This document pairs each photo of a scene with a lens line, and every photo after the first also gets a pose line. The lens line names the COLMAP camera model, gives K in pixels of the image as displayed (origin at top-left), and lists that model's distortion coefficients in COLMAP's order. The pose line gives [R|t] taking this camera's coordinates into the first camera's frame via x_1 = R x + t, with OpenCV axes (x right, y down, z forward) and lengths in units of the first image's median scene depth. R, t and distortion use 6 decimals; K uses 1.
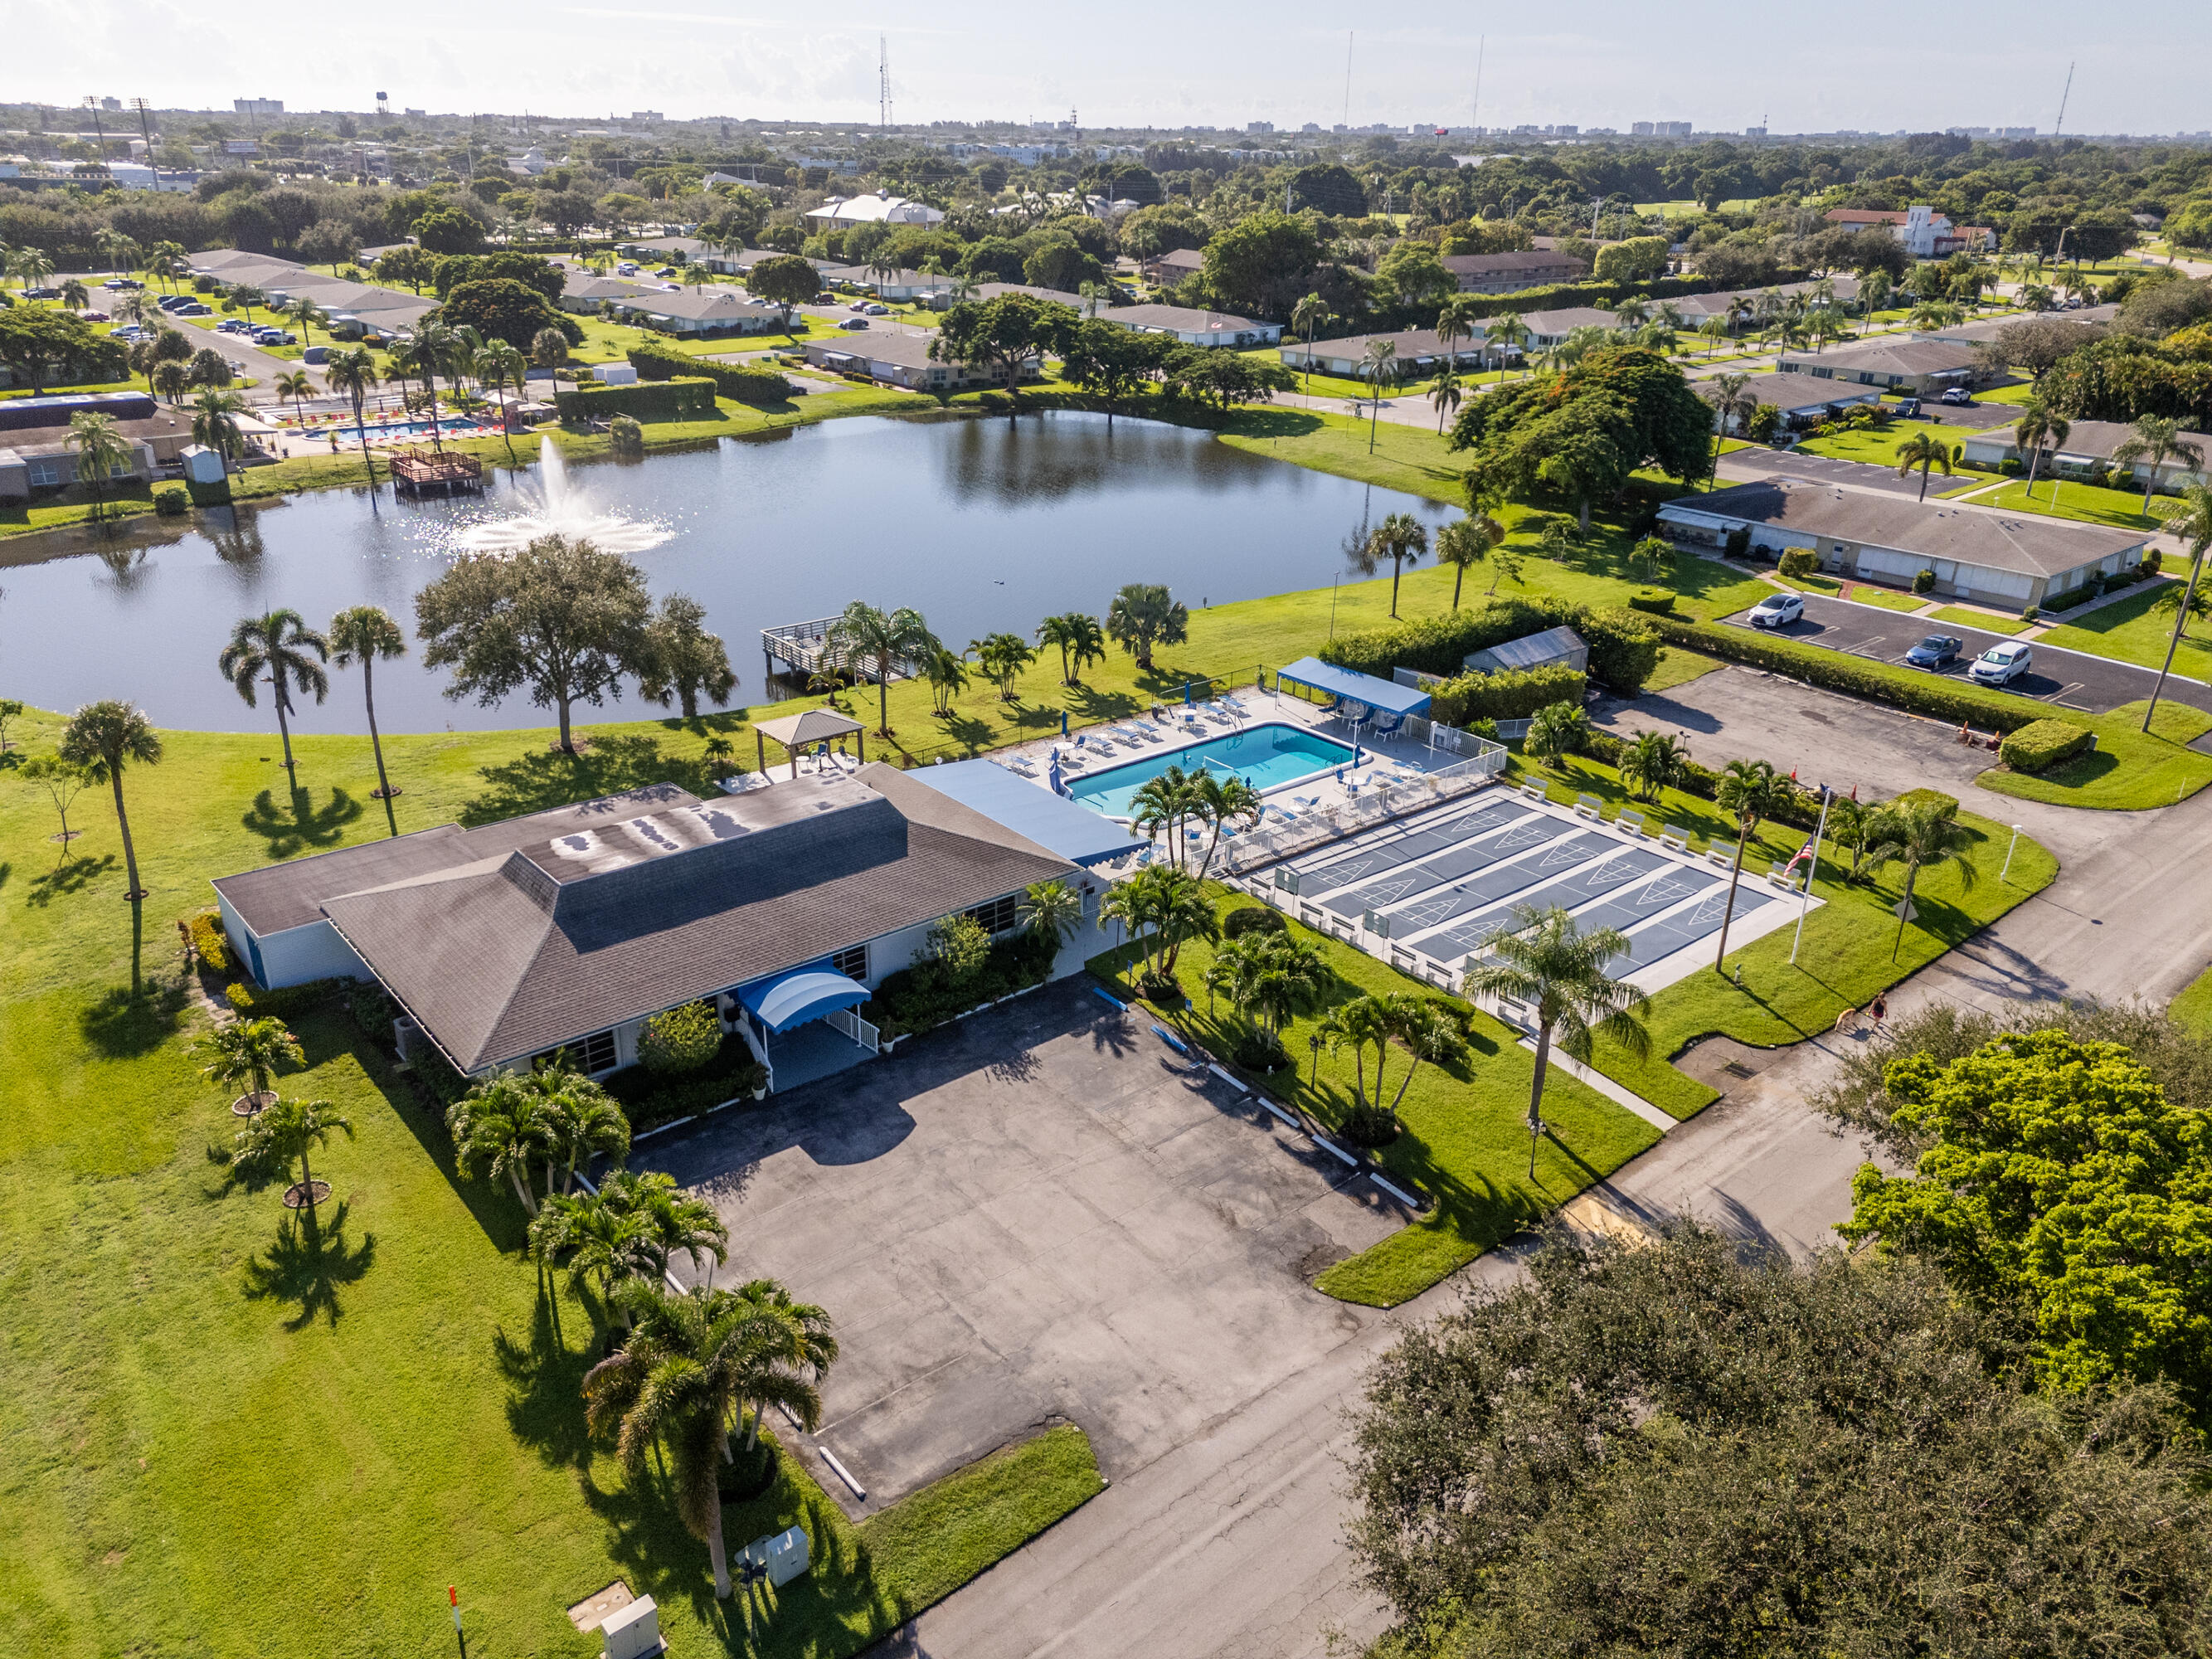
lens RADIAL K [[1626.8, 0, 1095.2], [0, 1626.8, 831.0], [0, 0, 1]] dist [0.058837, -0.040721]
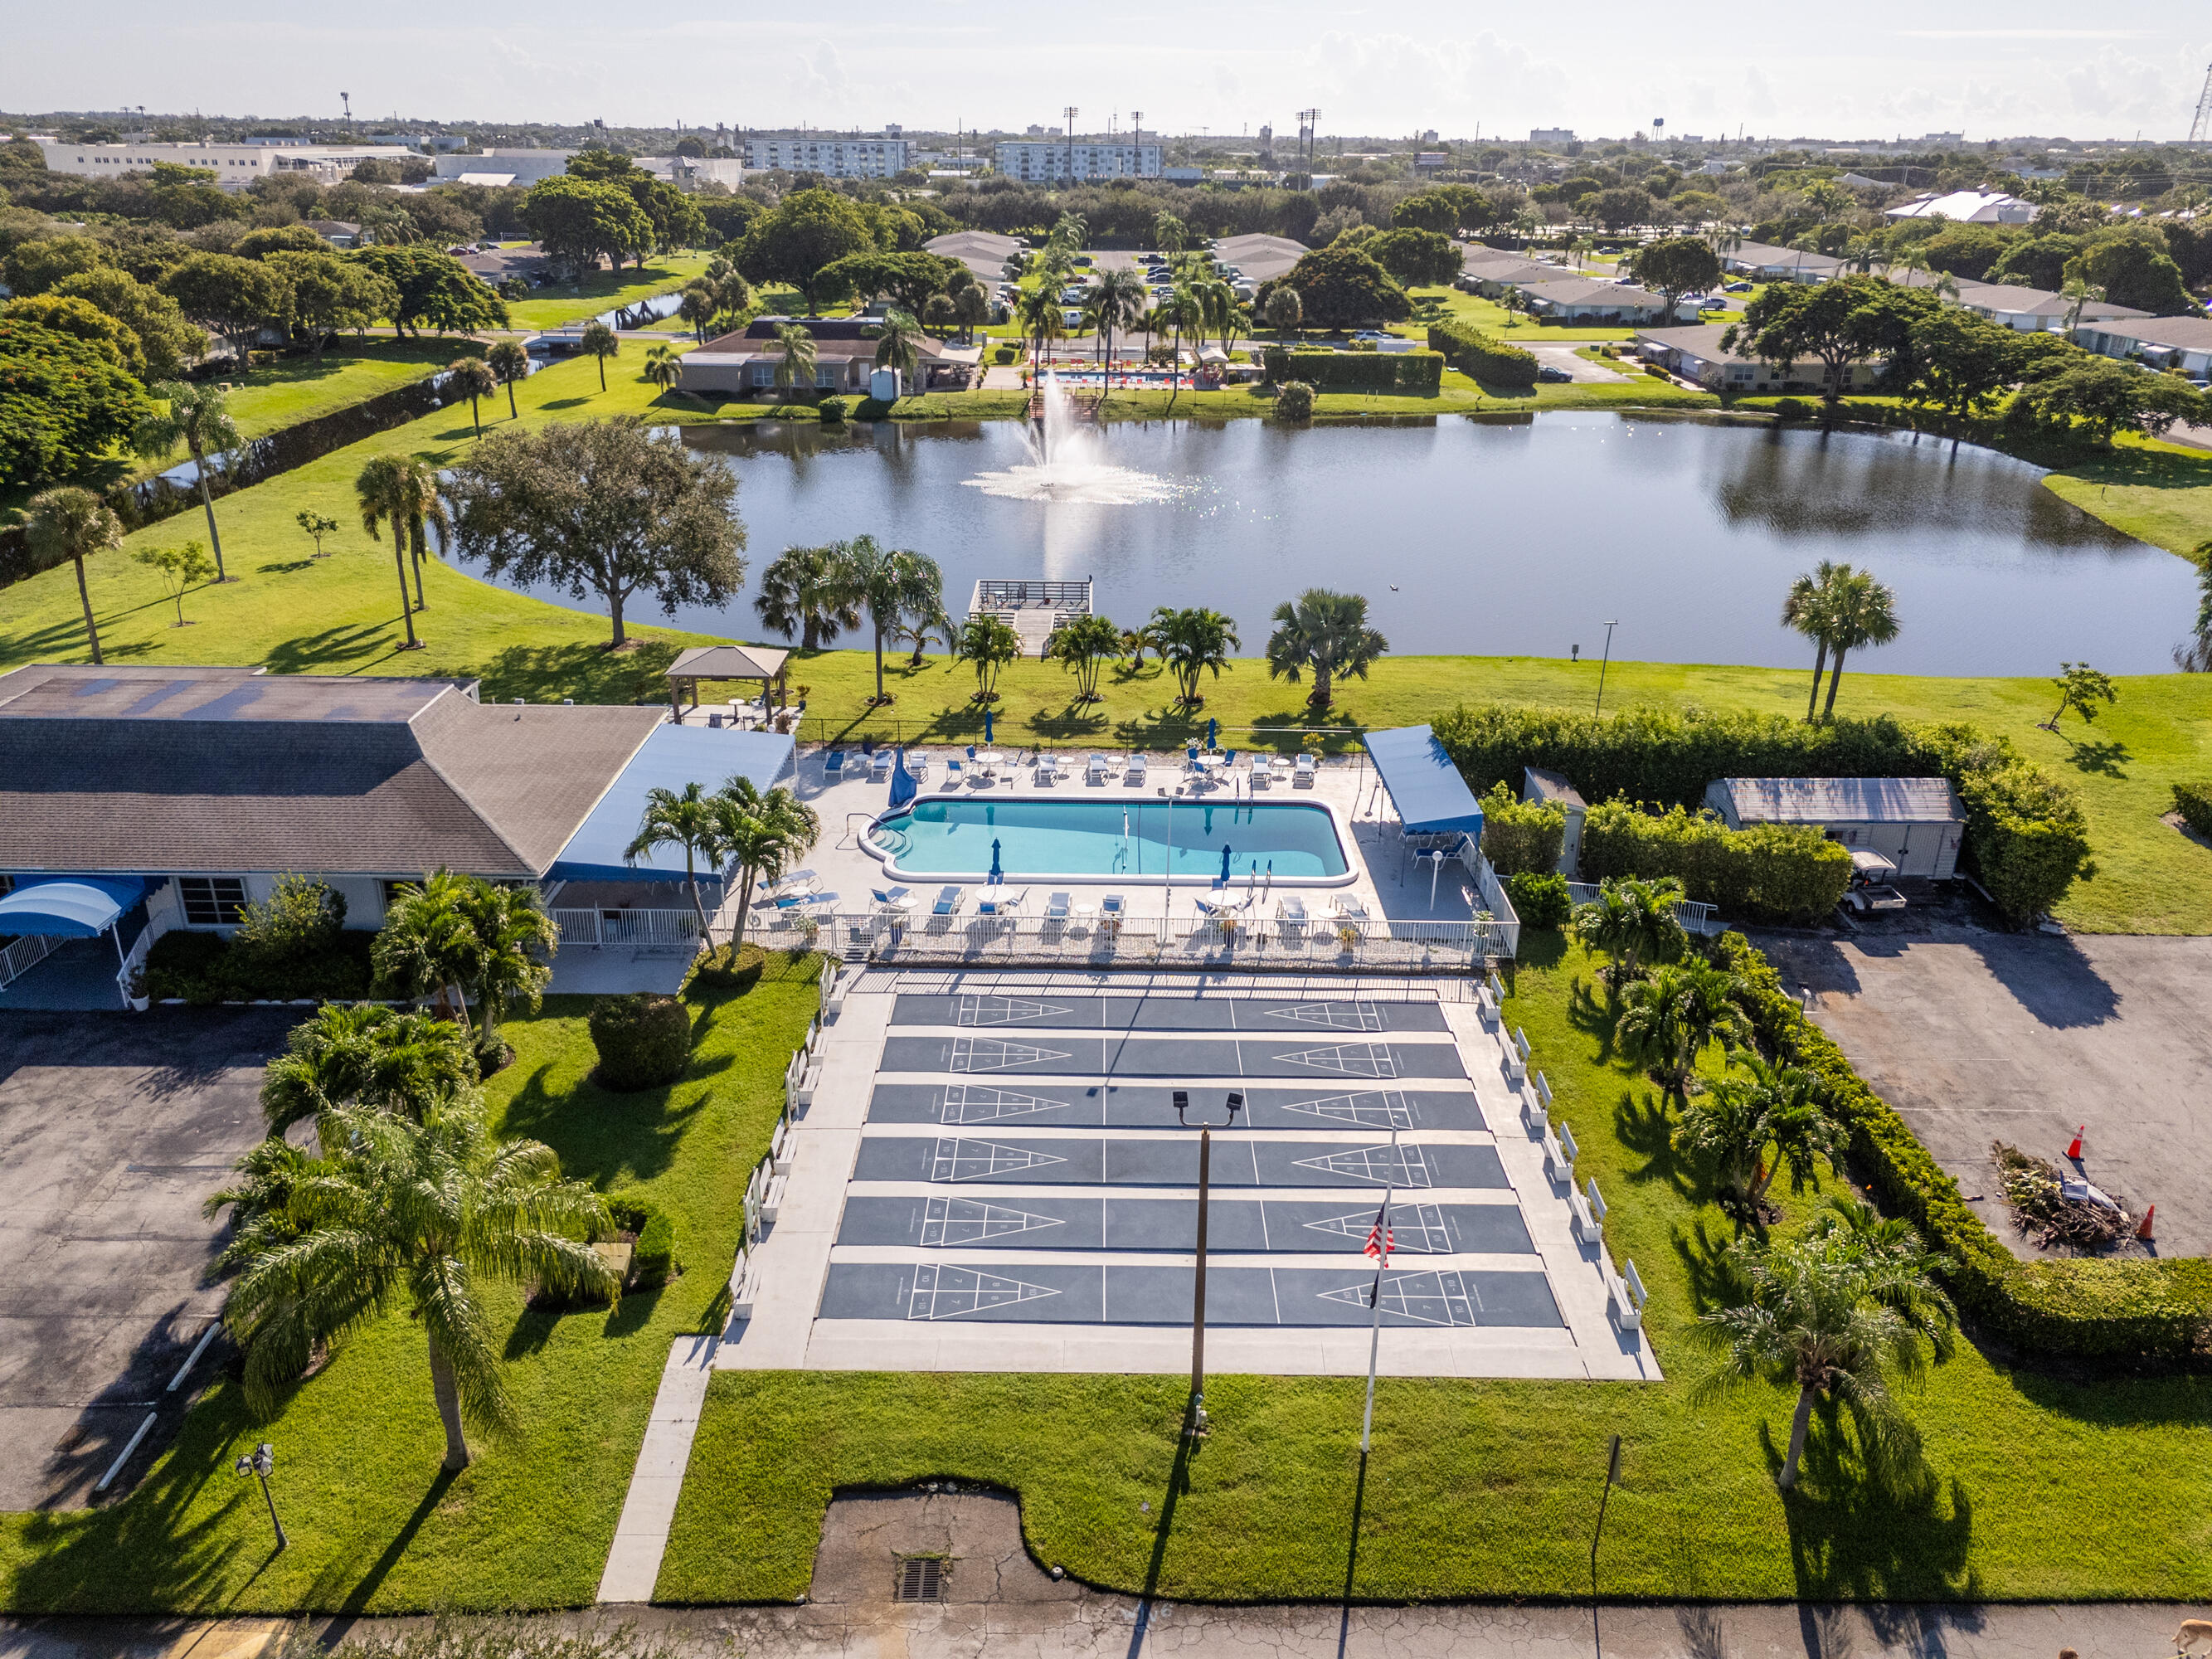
lens RADIAL K [[1626.8, 0, 1098.3], [0, 1626.8, 821.5], [0, 0, 1]] dist [0.058837, -0.040721]
pose [[0.767759, 0.242785, -0.592961, 0.231782], [-0.254534, 0.964844, 0.065483, -0.041924], [0.588013, 0.100653, 0.802564, 0.208699]]
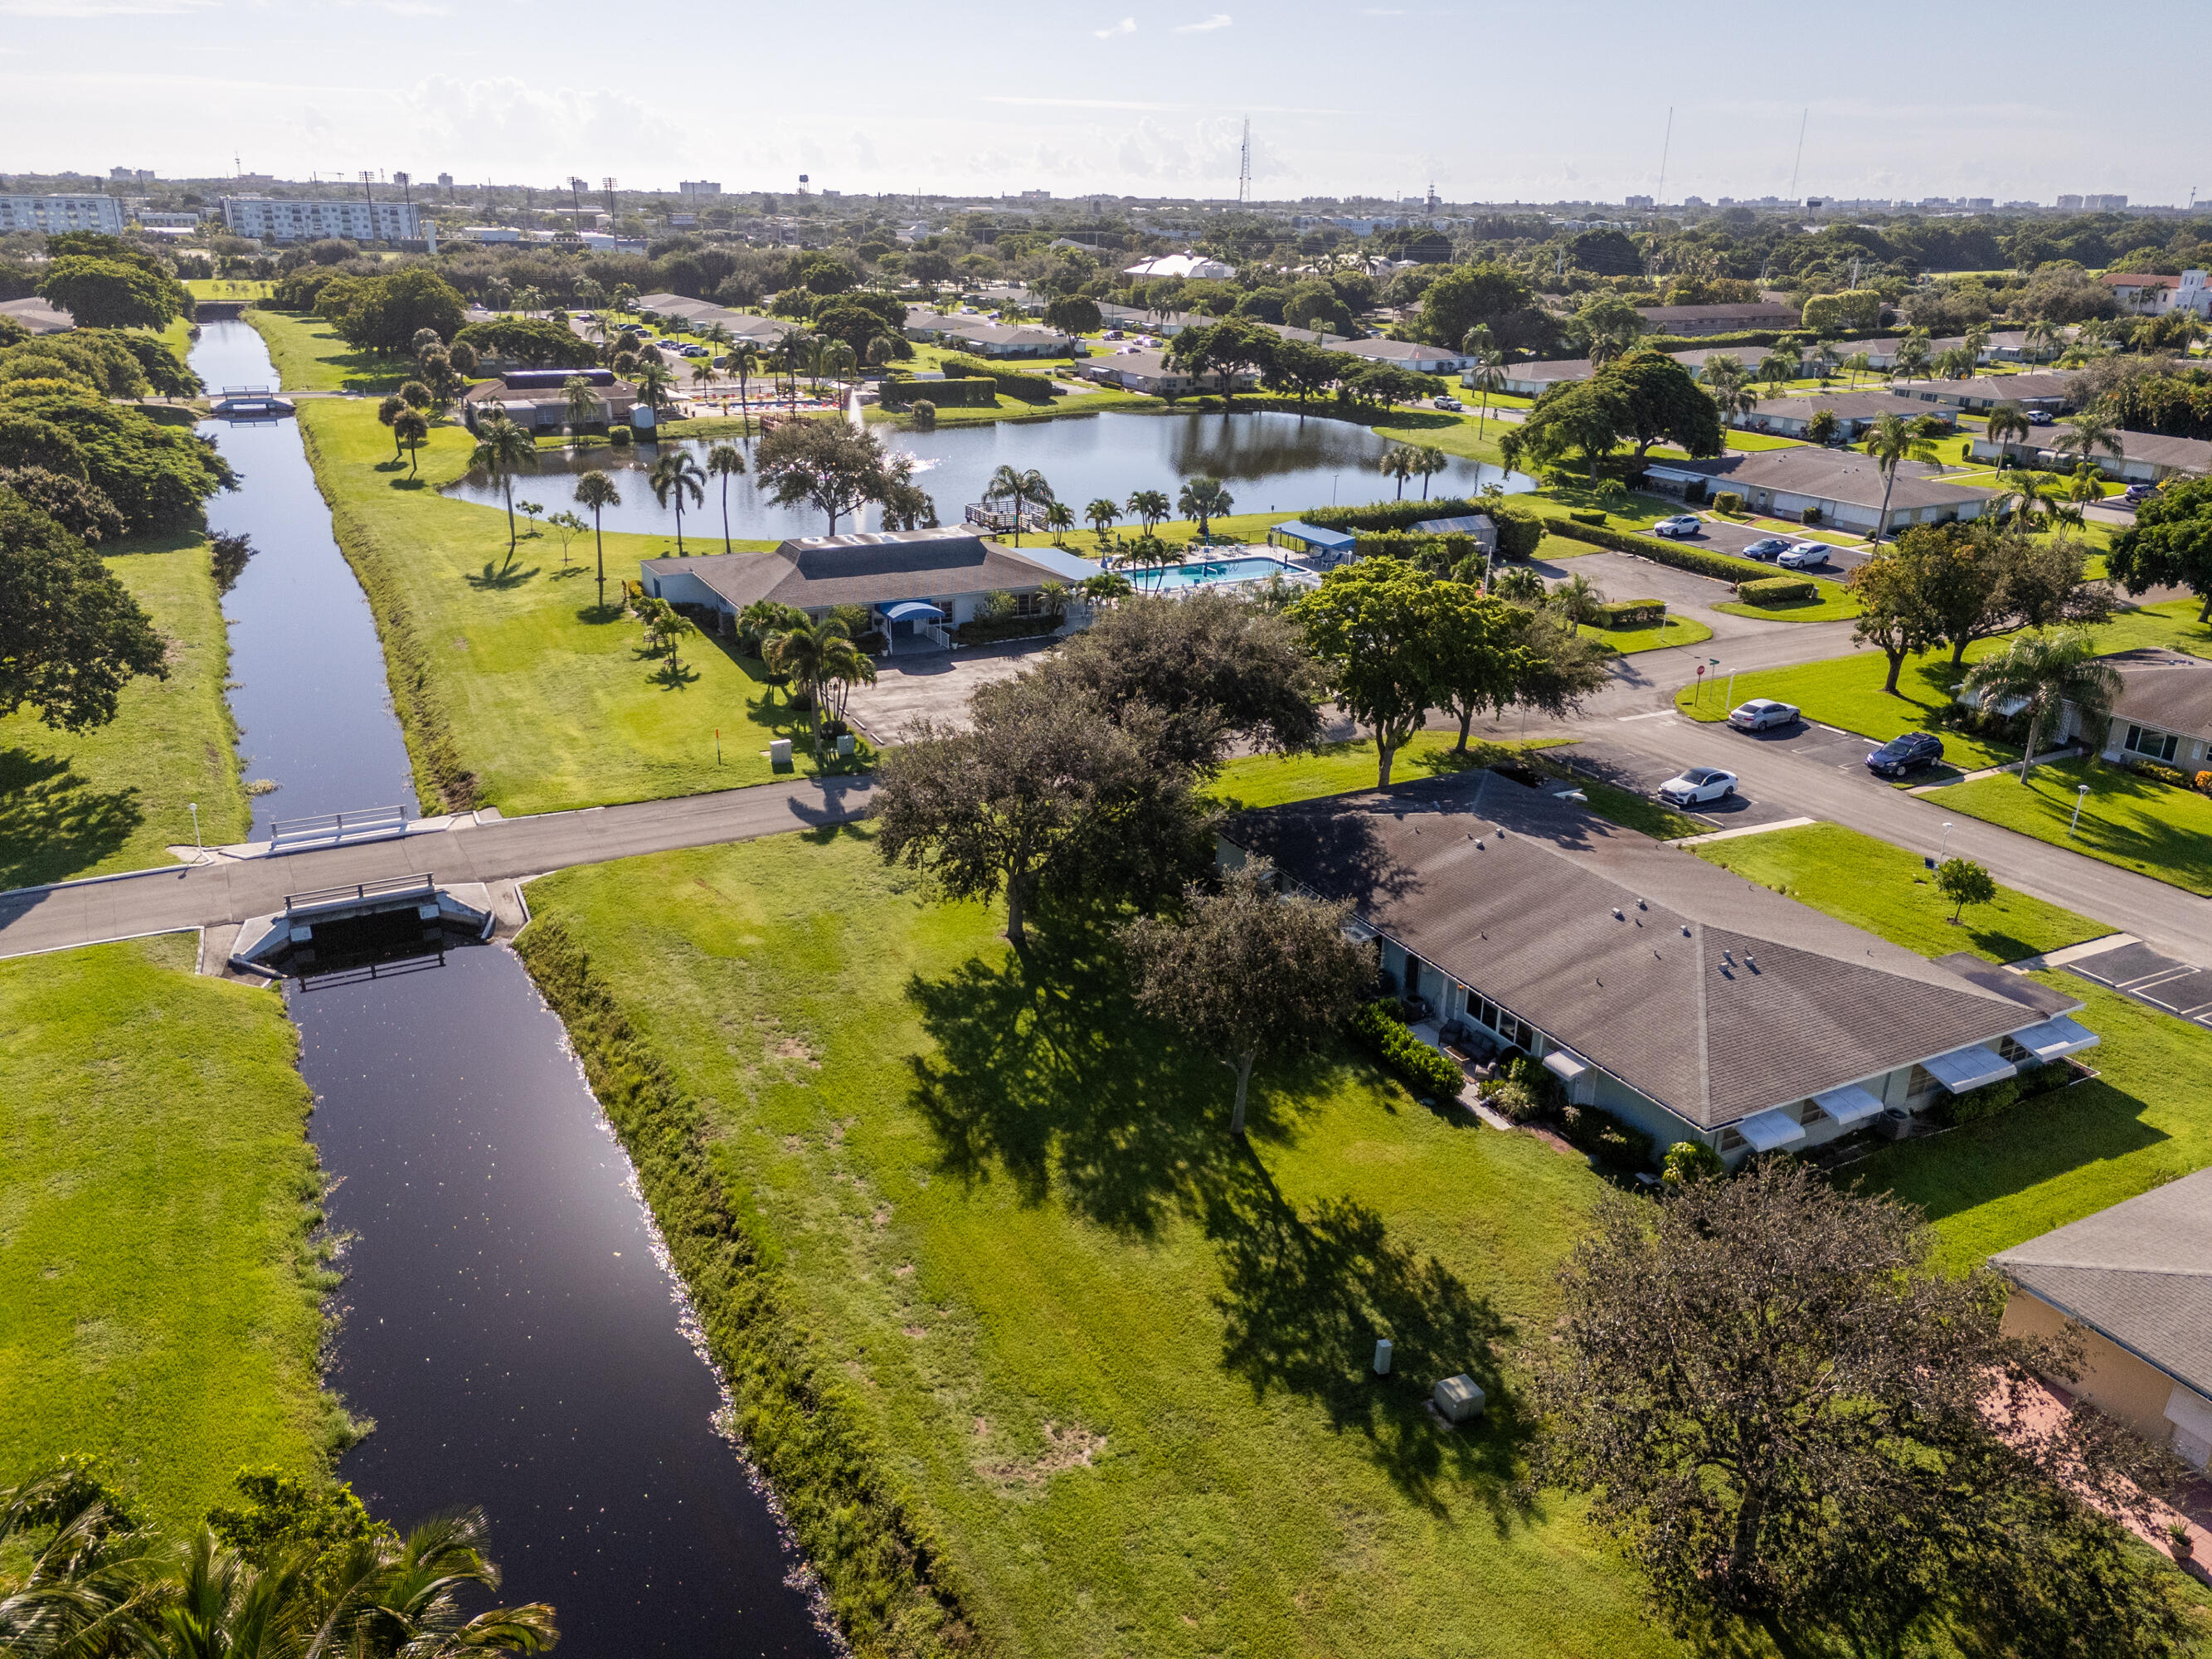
lens RADIAL K [[1626.8, 0, 1093.6], [0, 1626.8, 833.0], [0, 0, 1]] dist [0.058837, -0.040721]
pose [[0.977193, 0.076593, -0.198061, 0.146537], [-0.084200, 0.995989, -0.030260, 0.134480], [0.194949, 0.046247, 0.979722, -0.286842]]
